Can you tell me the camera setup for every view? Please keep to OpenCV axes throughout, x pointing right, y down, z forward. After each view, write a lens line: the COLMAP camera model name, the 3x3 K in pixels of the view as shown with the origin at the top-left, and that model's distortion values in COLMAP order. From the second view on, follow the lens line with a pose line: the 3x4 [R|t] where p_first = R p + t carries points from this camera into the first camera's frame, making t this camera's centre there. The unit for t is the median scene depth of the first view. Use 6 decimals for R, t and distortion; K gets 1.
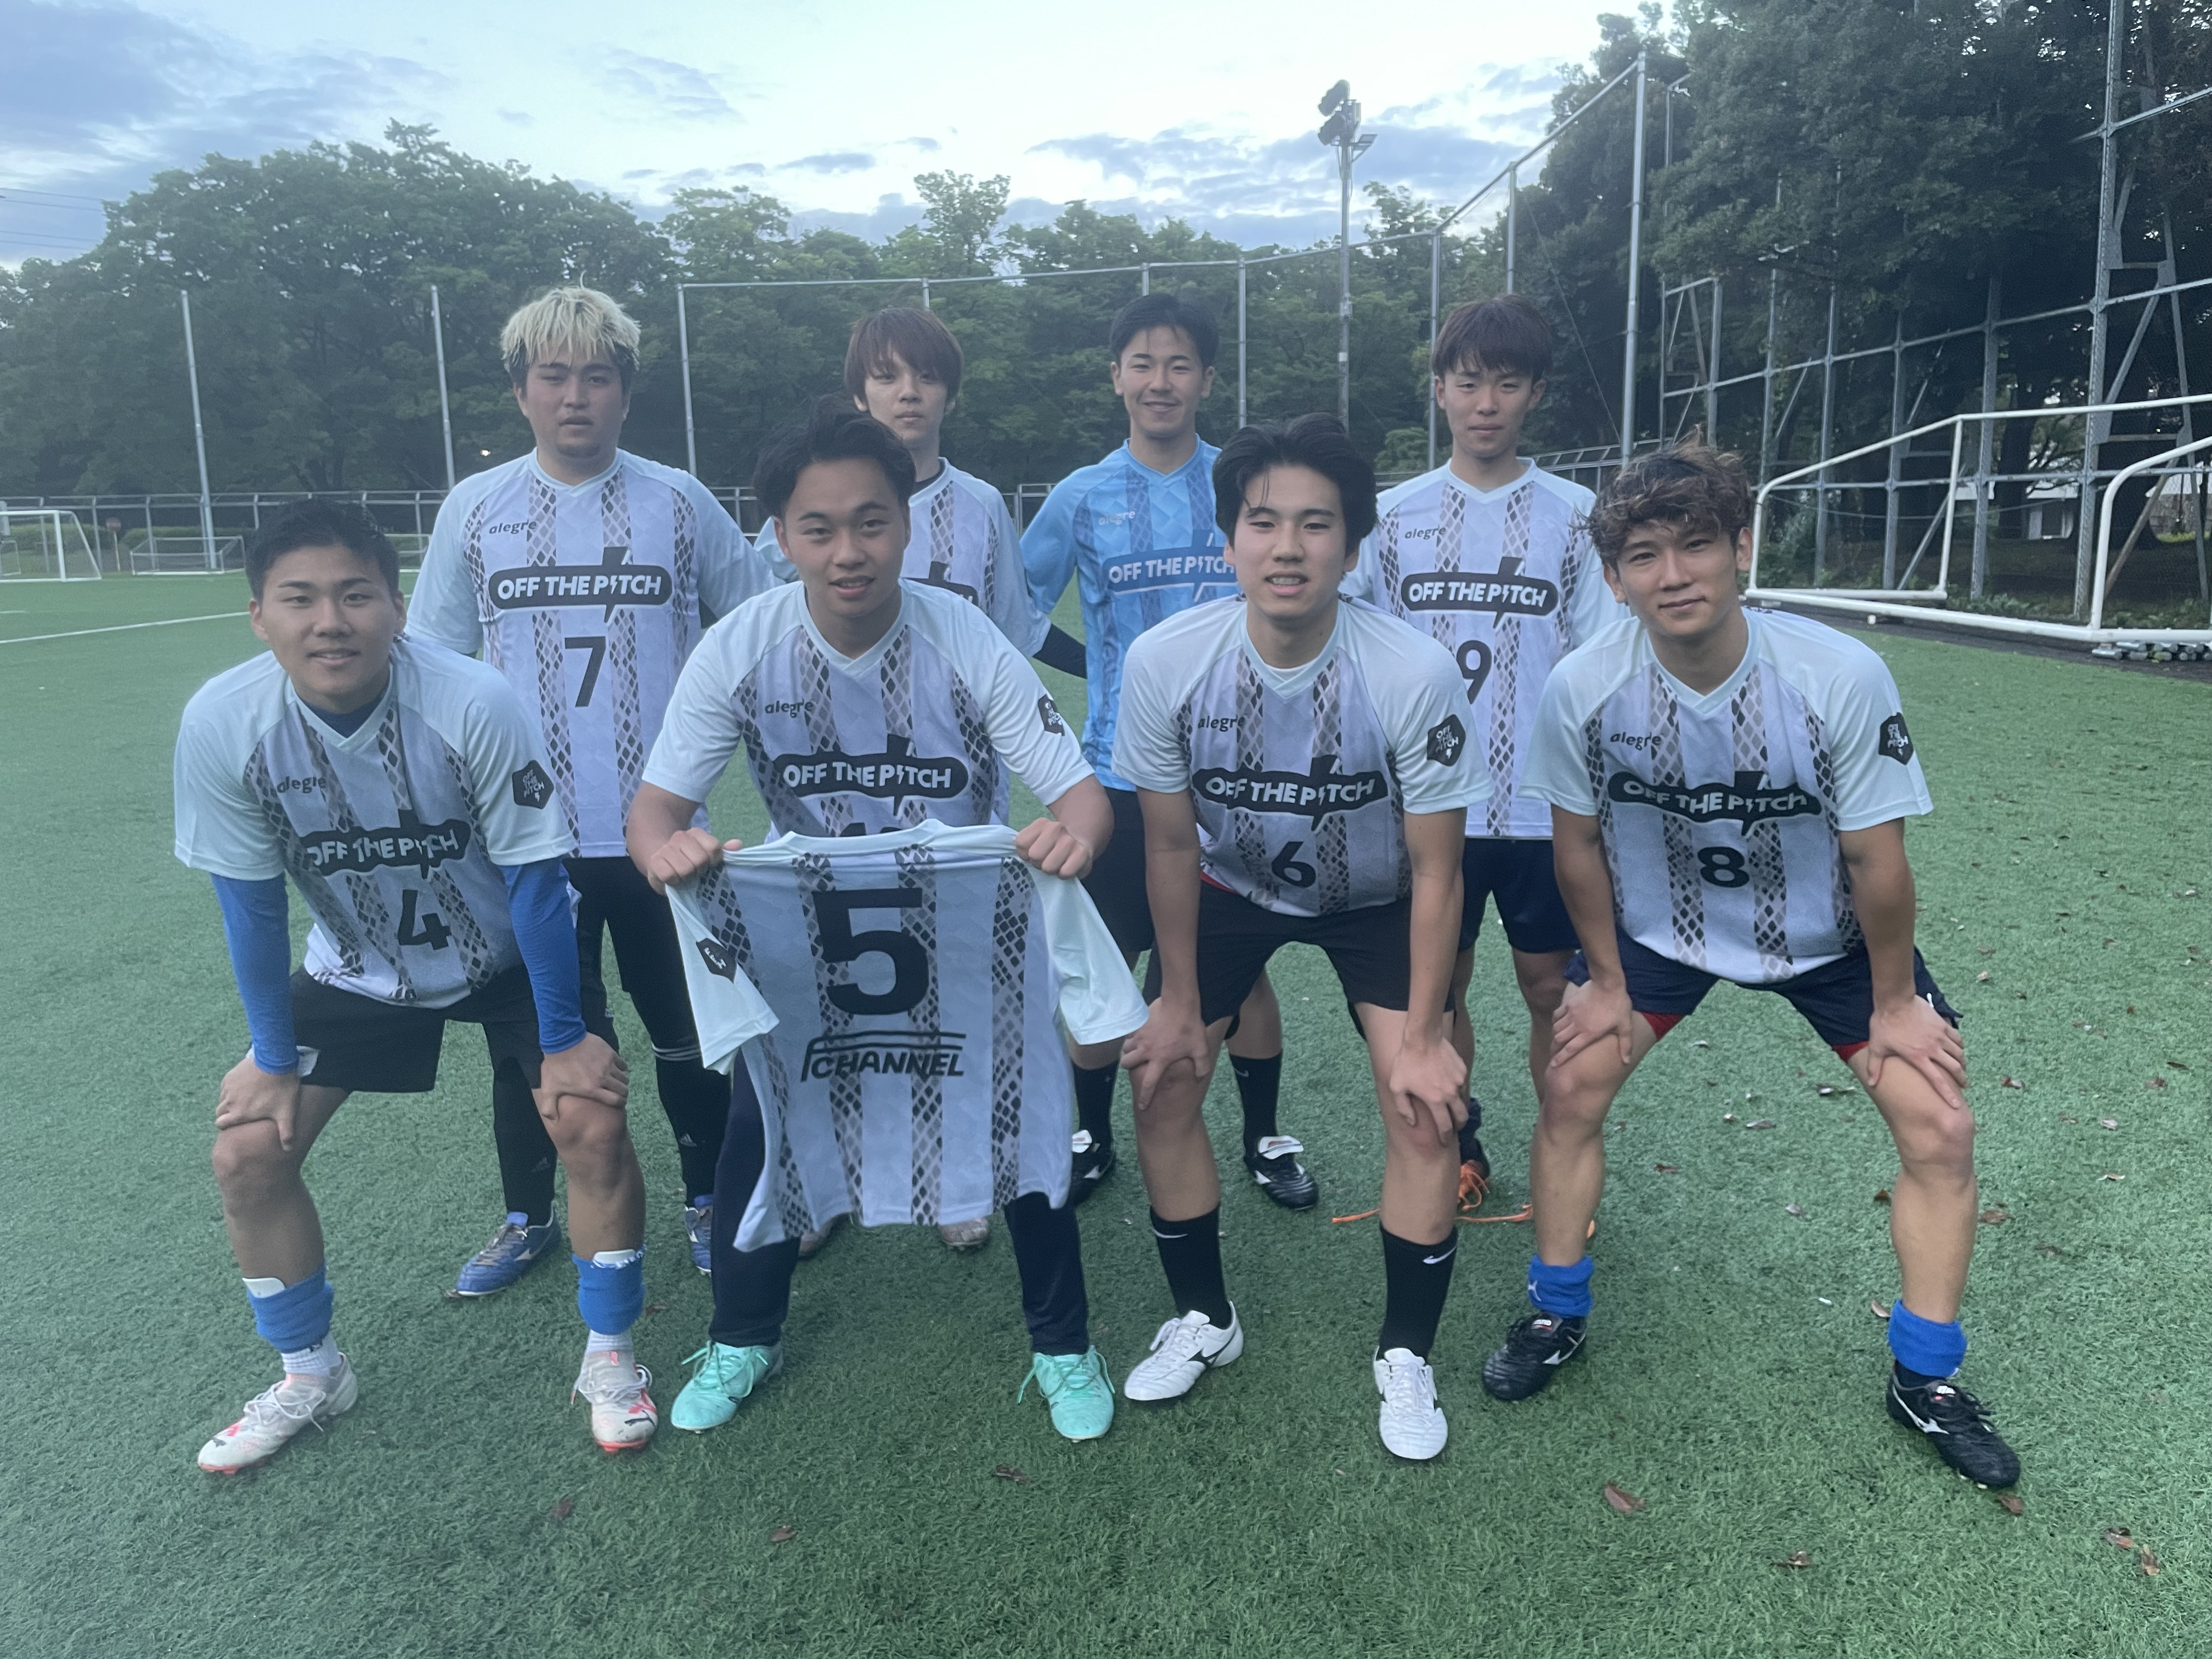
lens RADIAL K [[1677.1, 0, 1106.0], [0, 1677.1, 829.5], [0, 0, 1]] dist [0.006355, -0.009735]
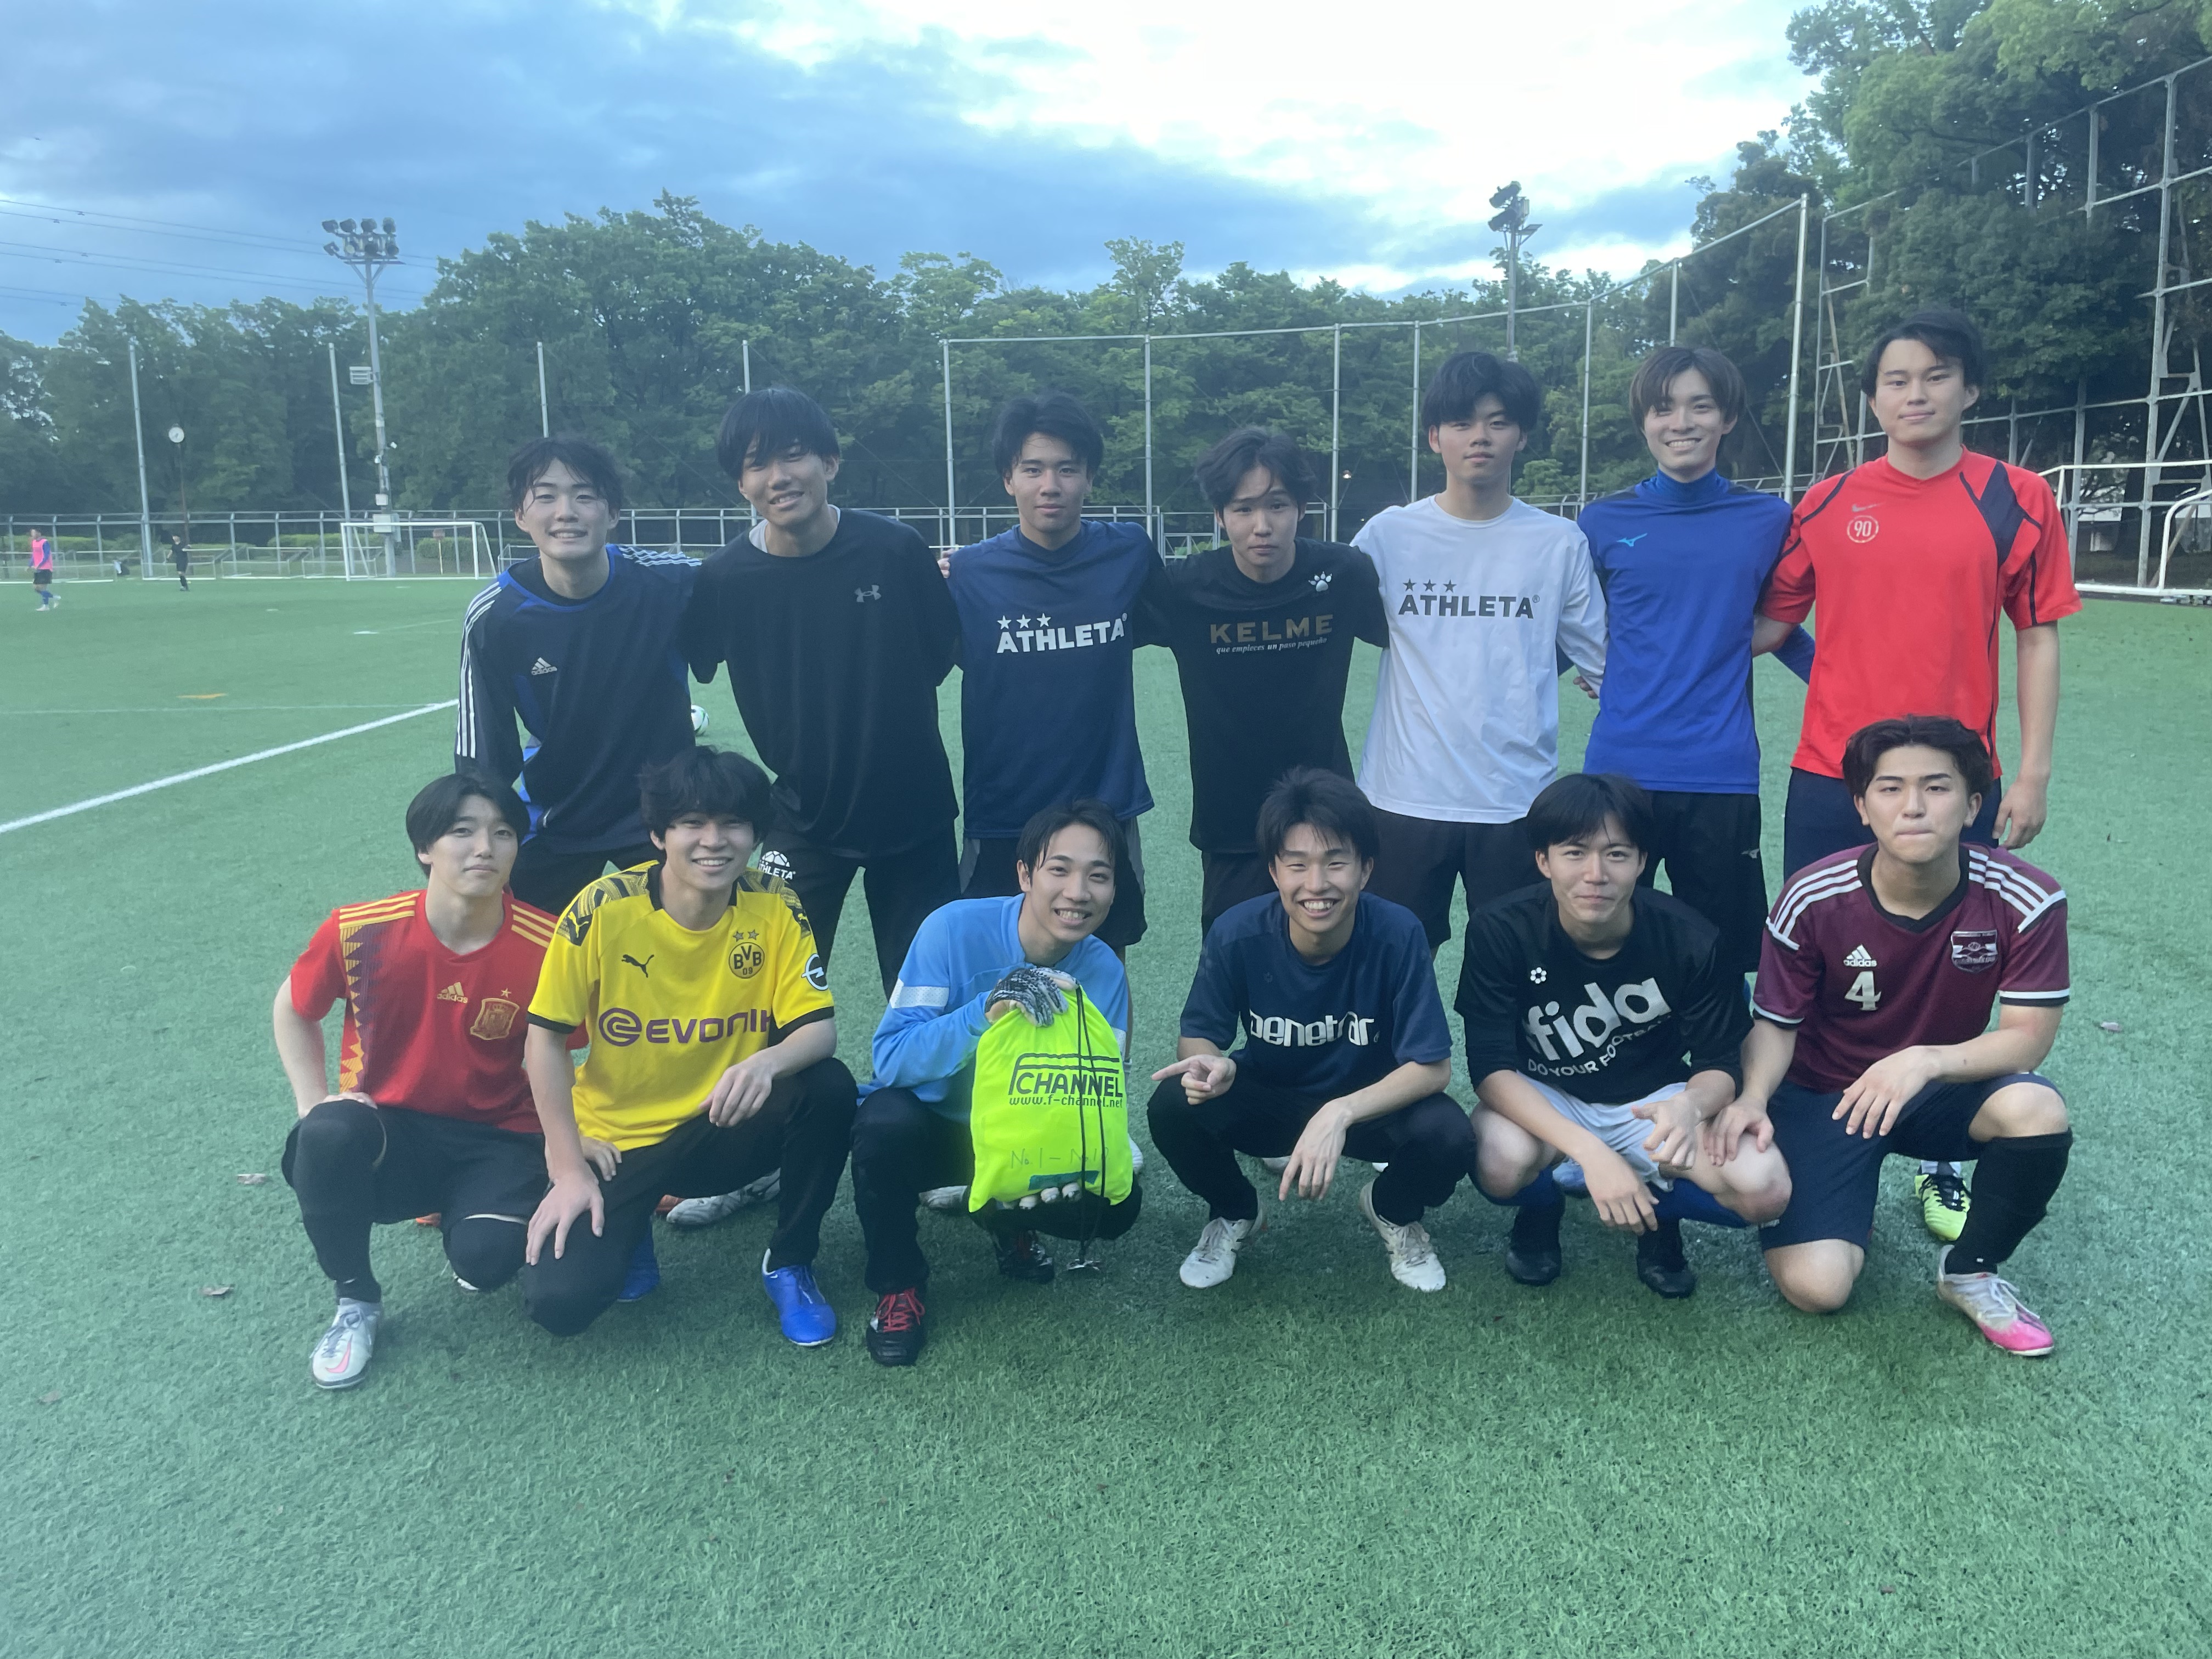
lens RADIAL K [[1671.7, 0, 1106.0], [0, 1671.7, 829.5], [0, 0, 1]] dist [0.011944, -0.000824]
pose [[0.999995, 0.003032, -0.000280, -0.181150], [-0.003035, 0.999948, -0.009786, 0.053001], [0.000250, 0.009787, 0.999952, -0.268508]]
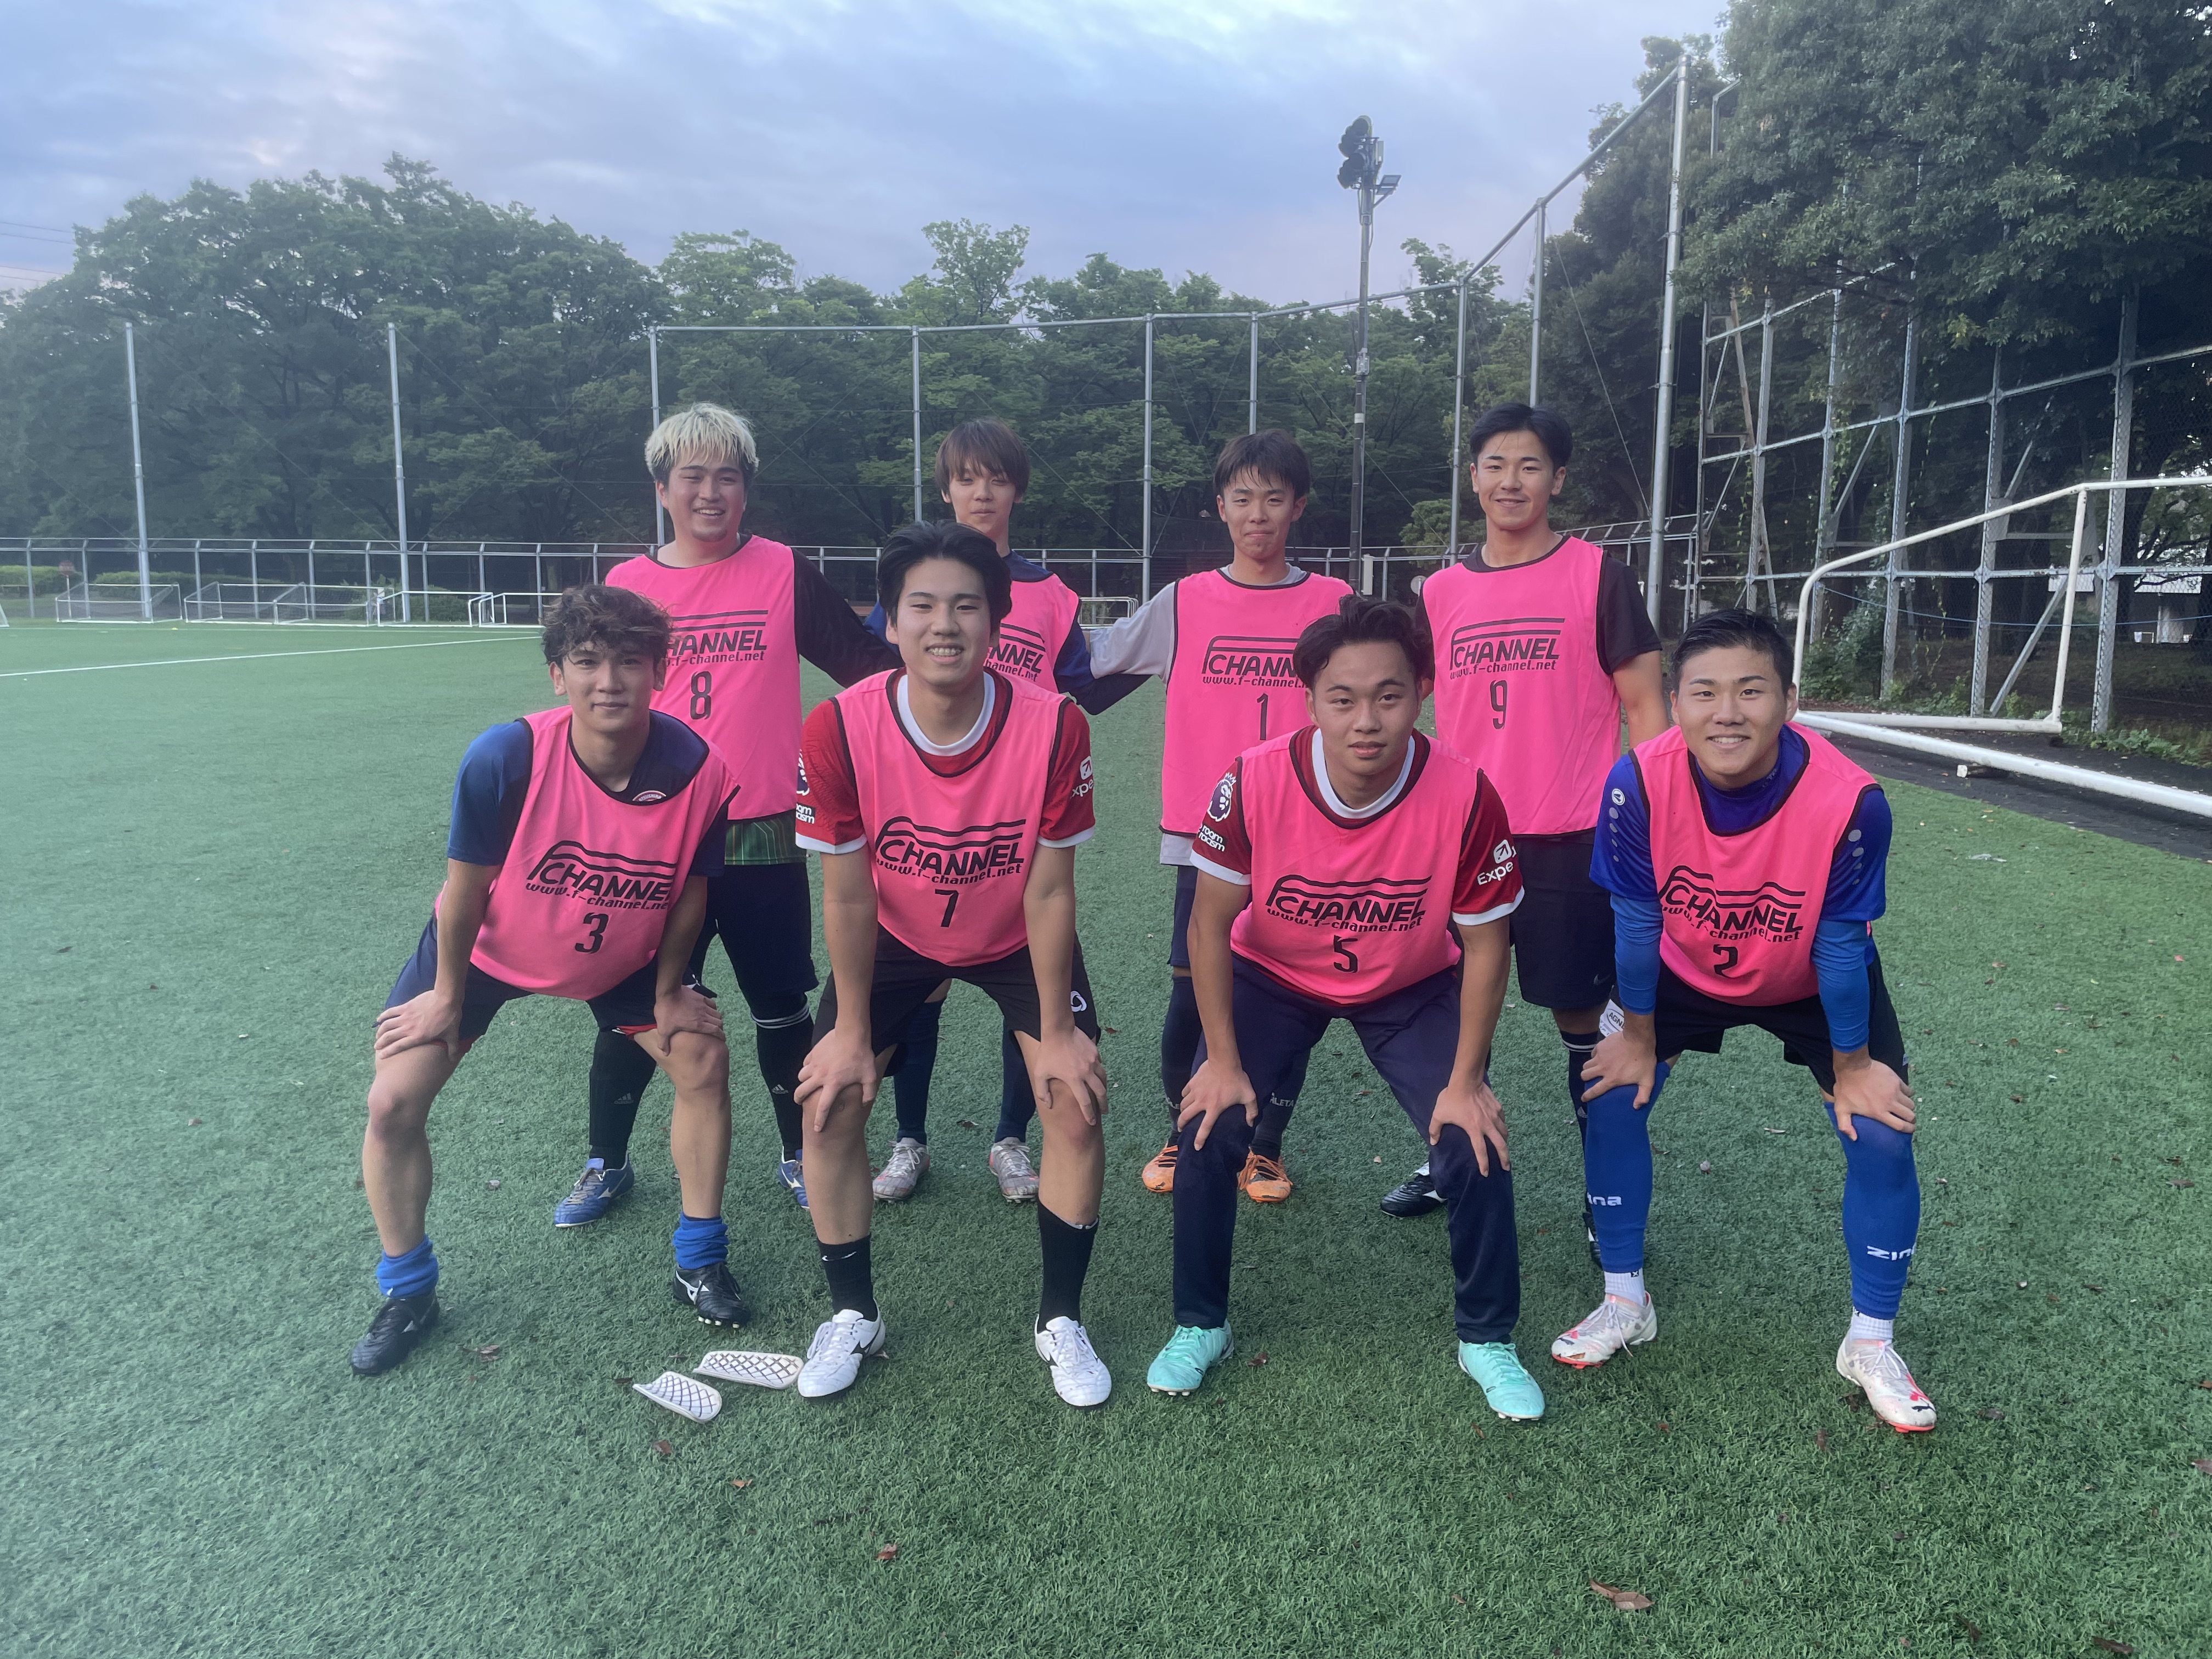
lens RADIAL K [[1675.4, 0, 1143.8], [0, 1675.4, 822.0], [0, 0, 1]] dist [0.007558, 0.009203]
pose [[0.999479, 0.027641, -0.016646, 0.052810], [-0.028355, 0.998616, -0.044302, -0.024860], [0.015399, 0.044751, 0.998879, 0.121707]]
